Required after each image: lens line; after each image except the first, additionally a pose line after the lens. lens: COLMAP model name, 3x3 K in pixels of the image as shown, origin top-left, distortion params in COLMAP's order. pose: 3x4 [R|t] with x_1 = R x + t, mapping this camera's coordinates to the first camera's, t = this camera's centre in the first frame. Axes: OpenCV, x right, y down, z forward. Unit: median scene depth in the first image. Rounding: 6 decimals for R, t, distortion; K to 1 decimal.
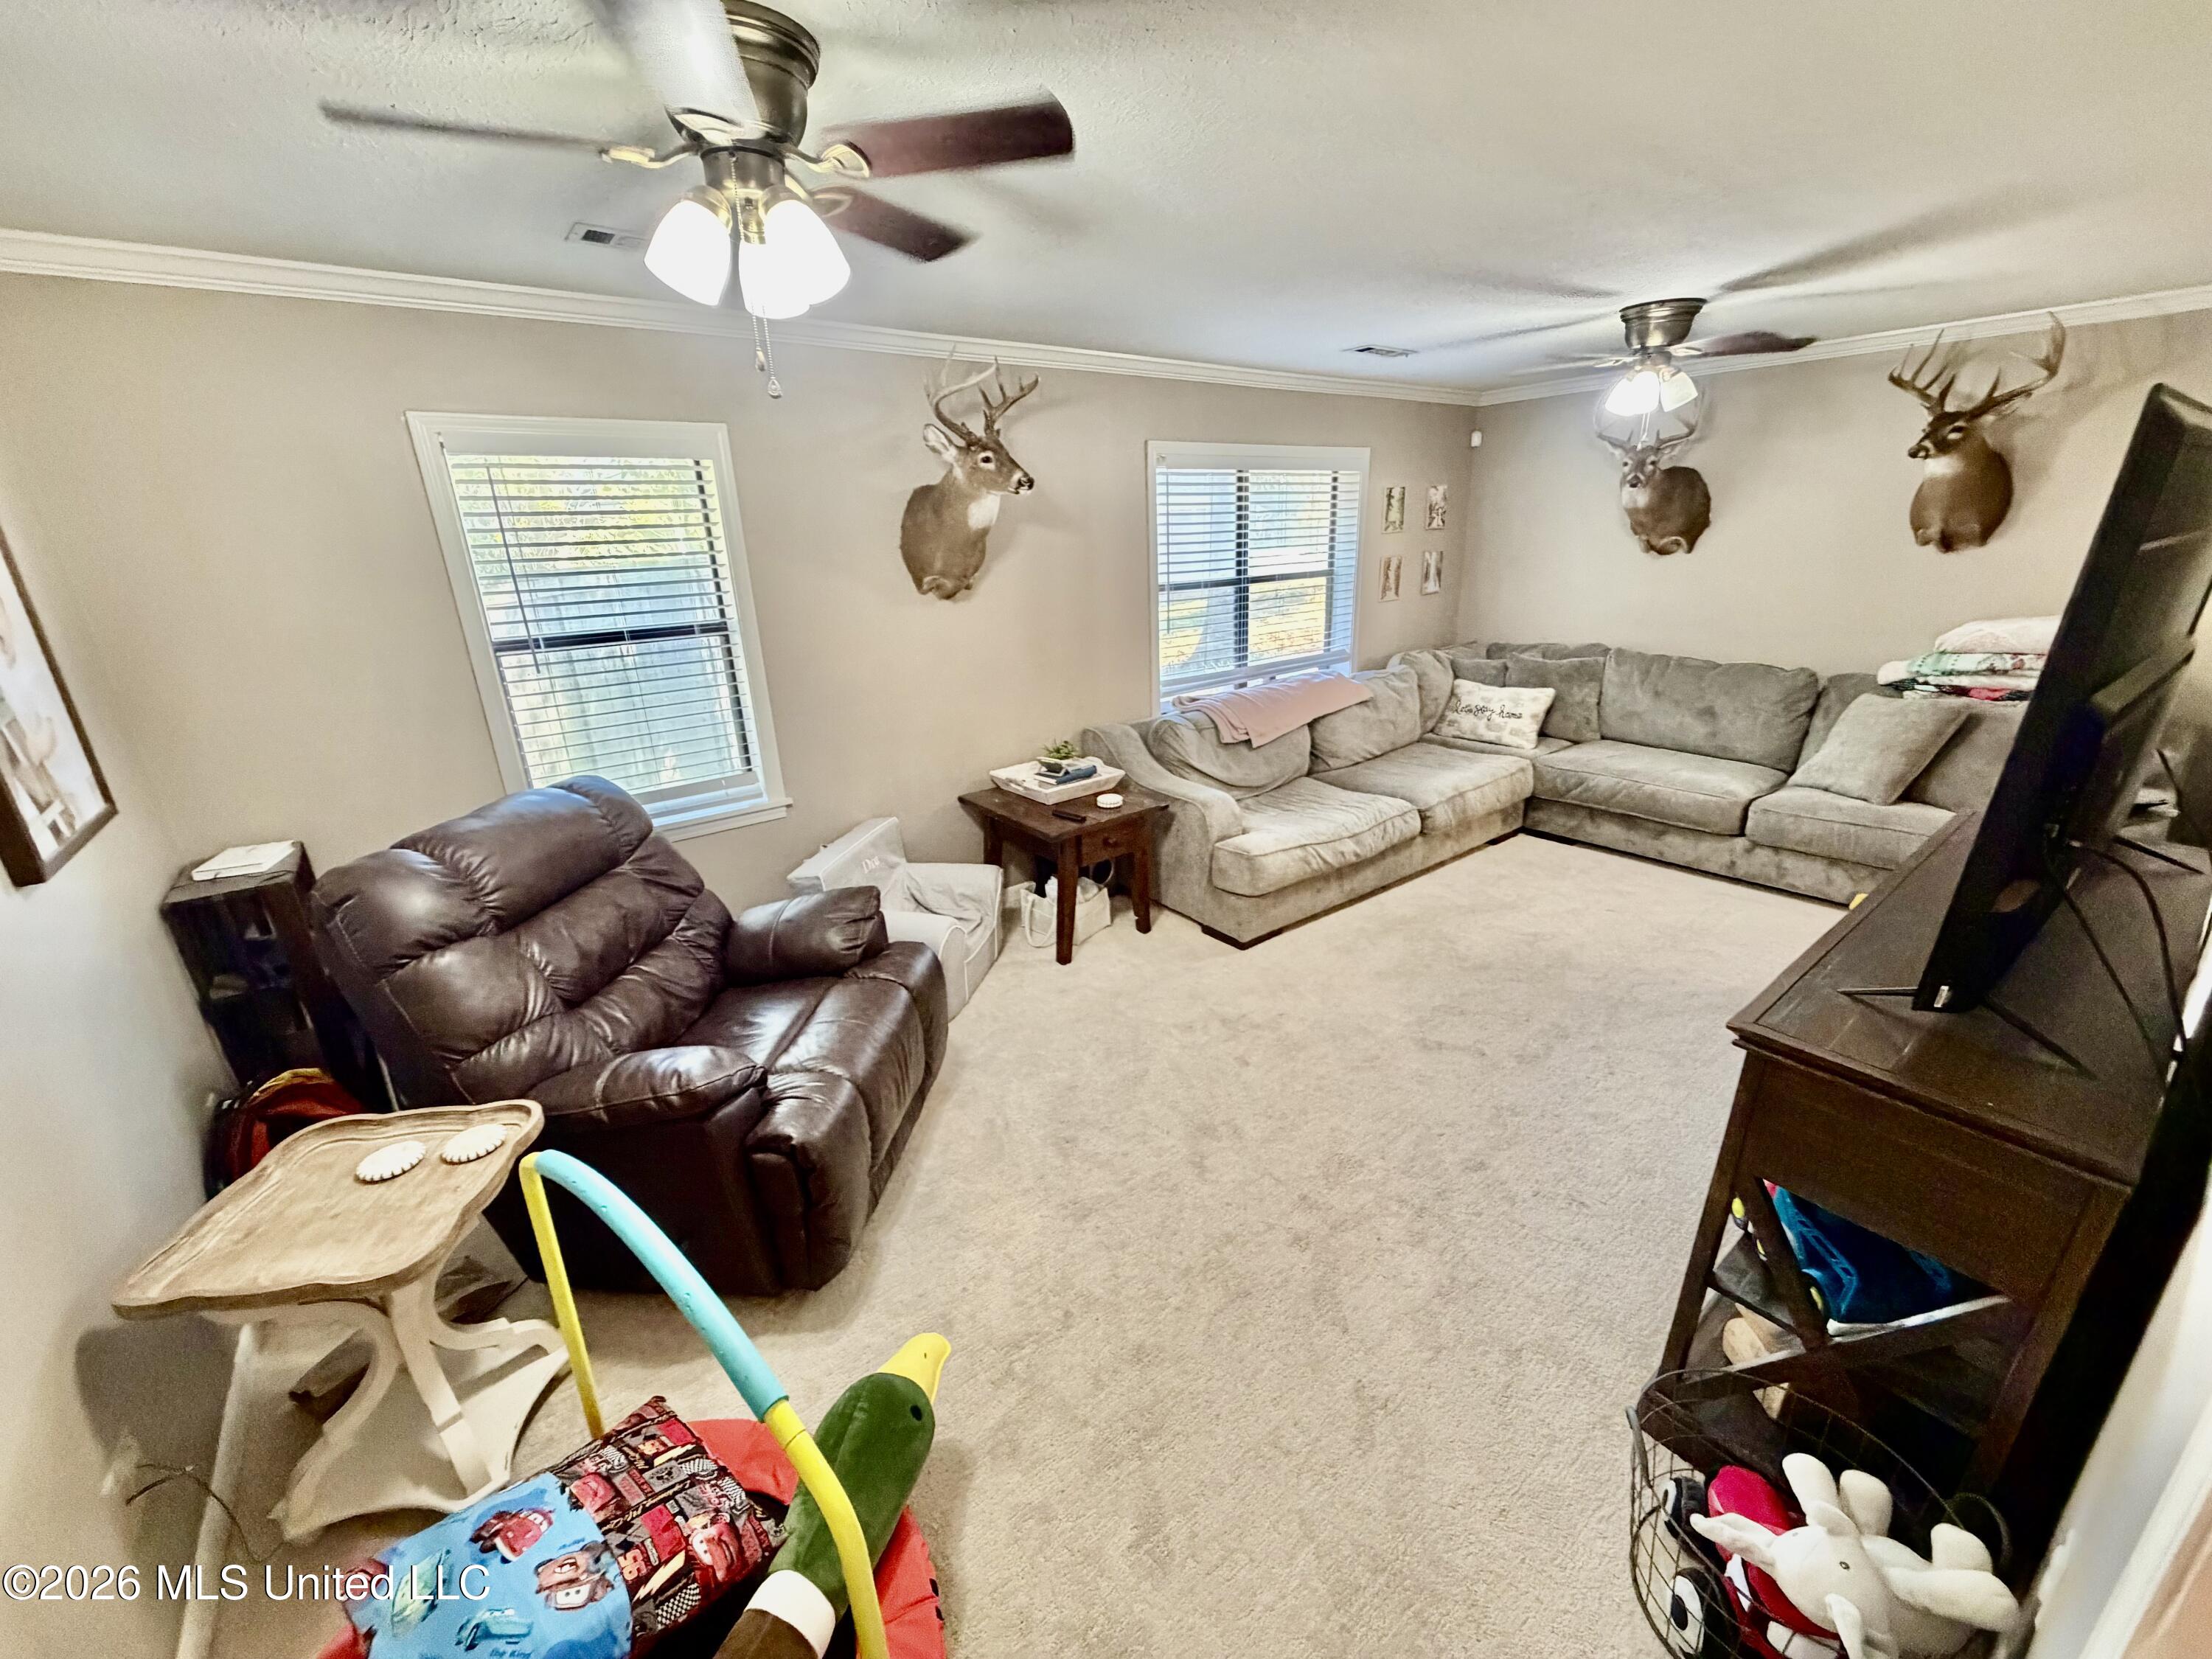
lens RADIAL K [[885.8, 0, 1098.8], [0, 885.8, 832.4], [0, 0, 1]] dist [-0.001682, 0.000355]
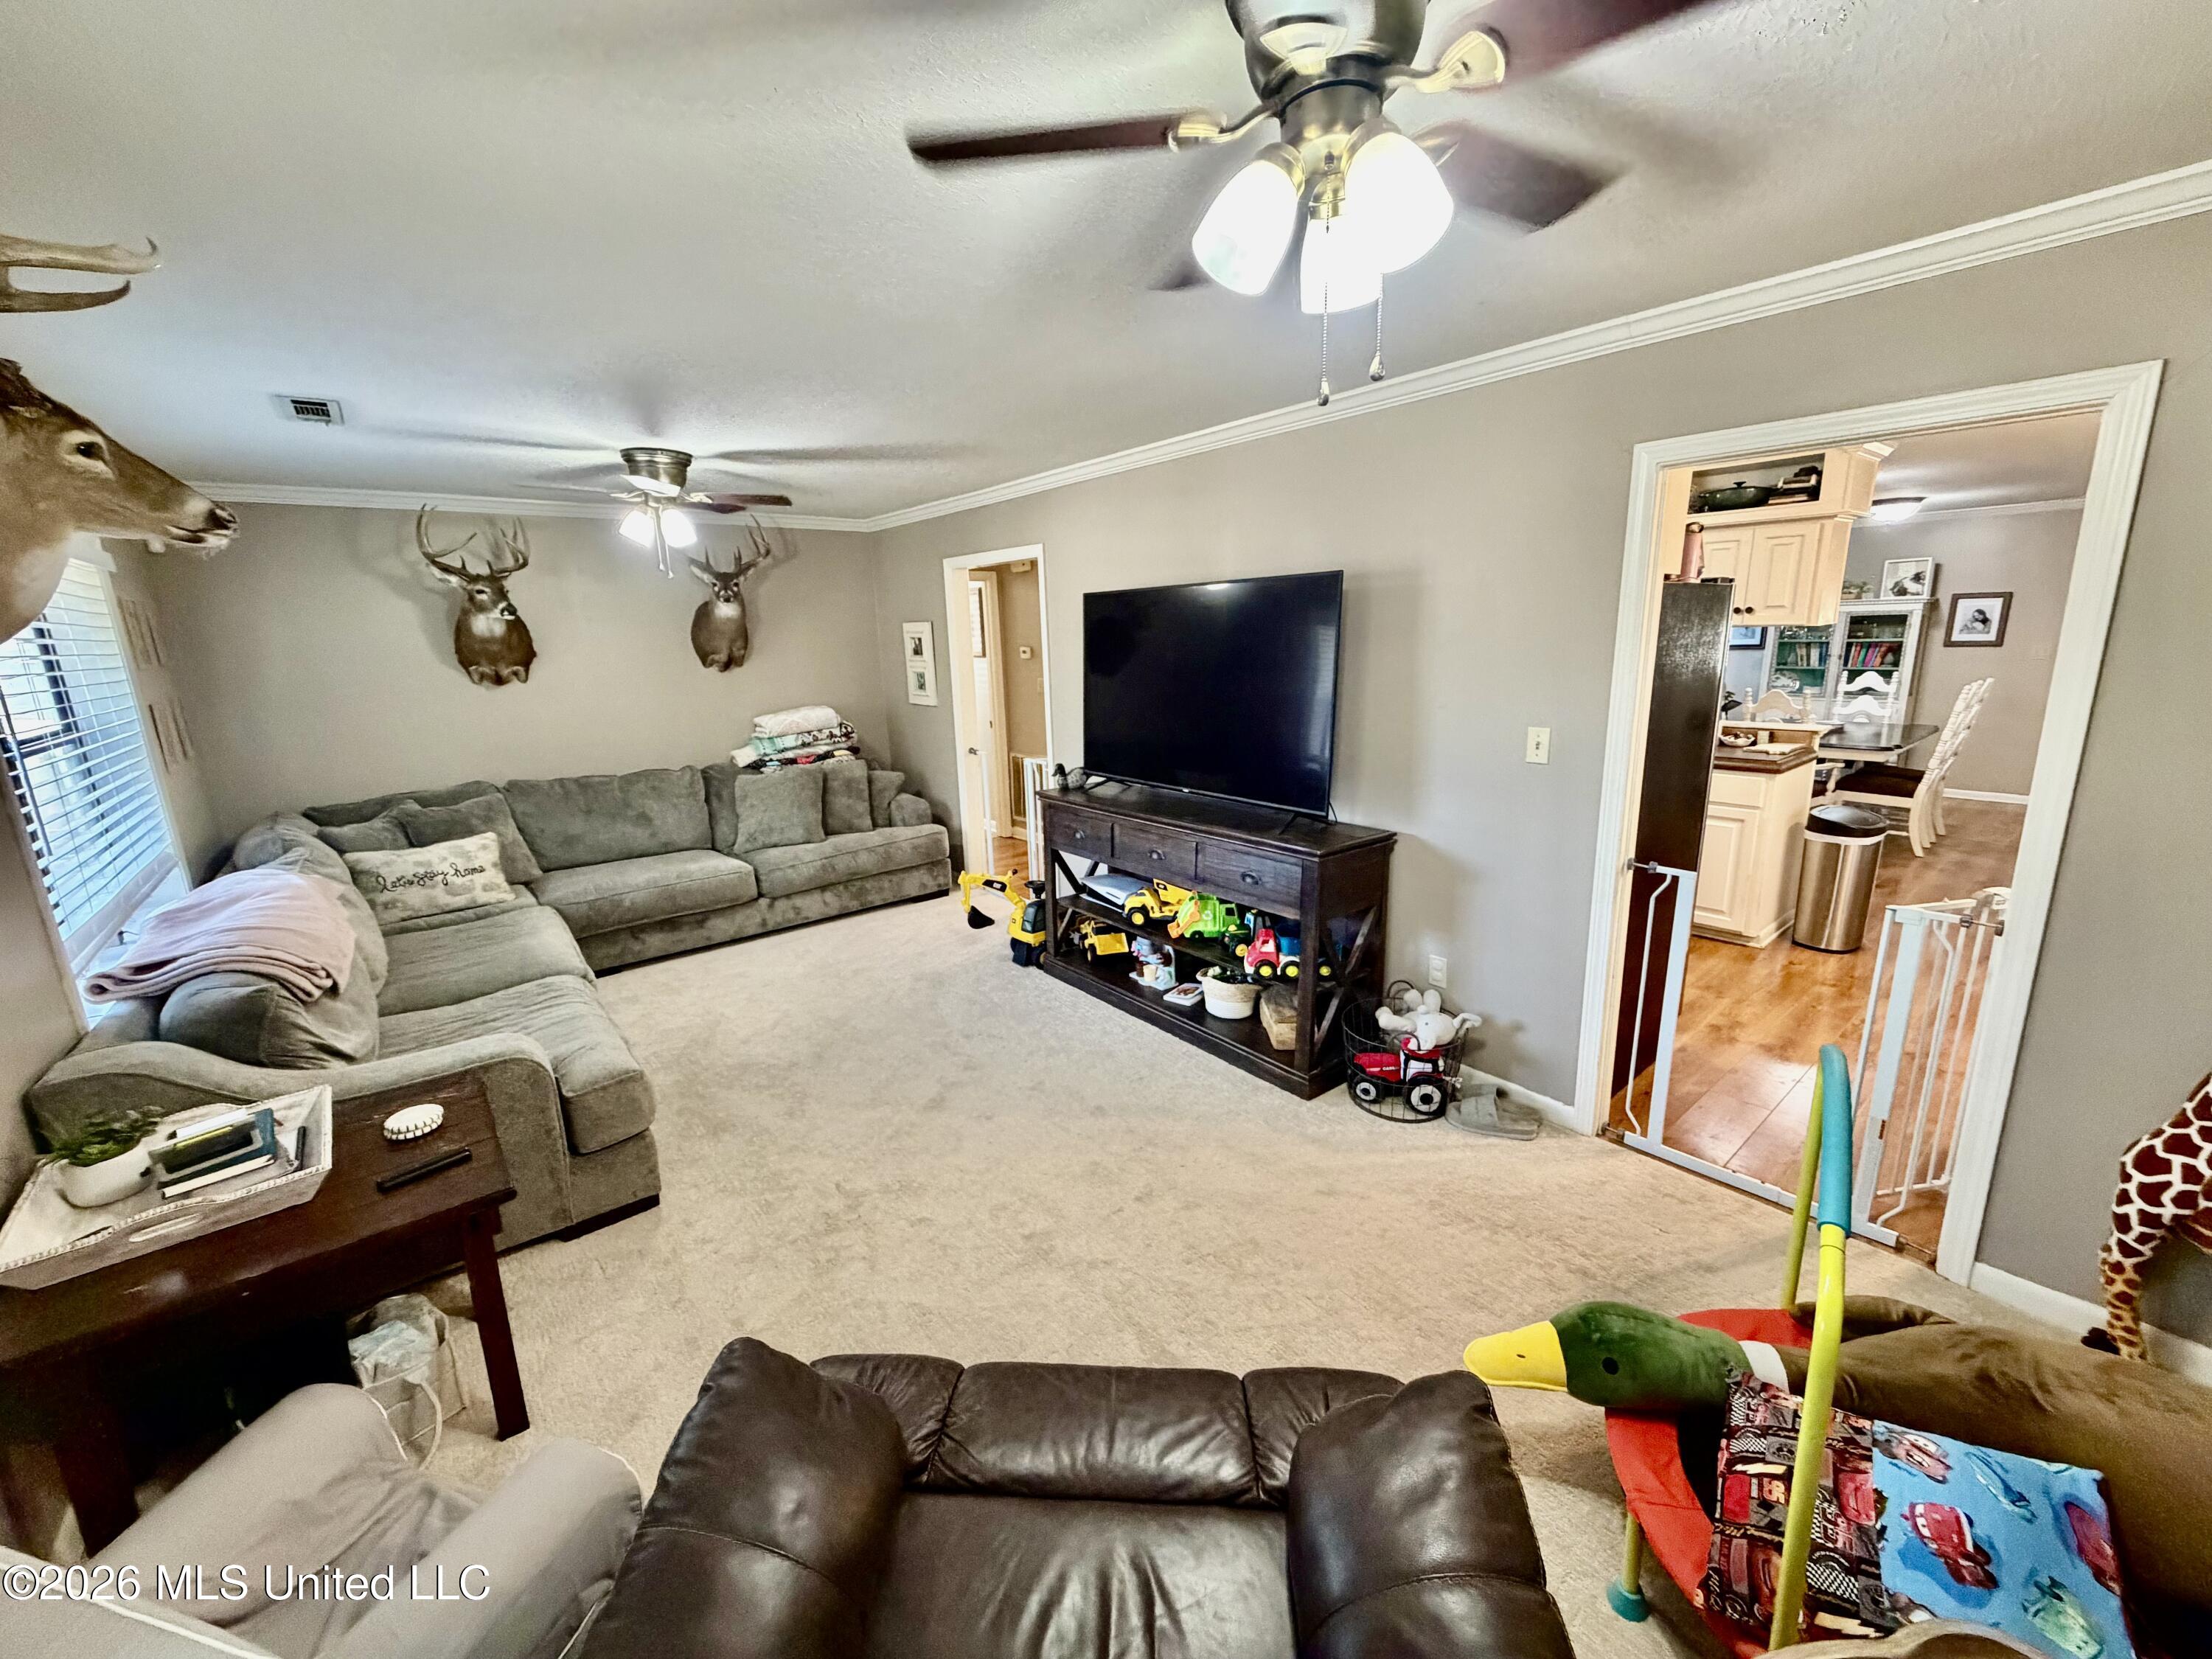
lens RADIAL K [[885.8, 0, 1098.8], [0, 885.8, 832.4], [0, 0, 1]] dist [-0.001682, 0.000355]
pose [[-0.025379, -0.188377, 0.981769, -0.473688], [0.355738, 0.916098, 0.184973, -0.142255], [-0.934241, 0.353947, 0.043763, 0.510223]]
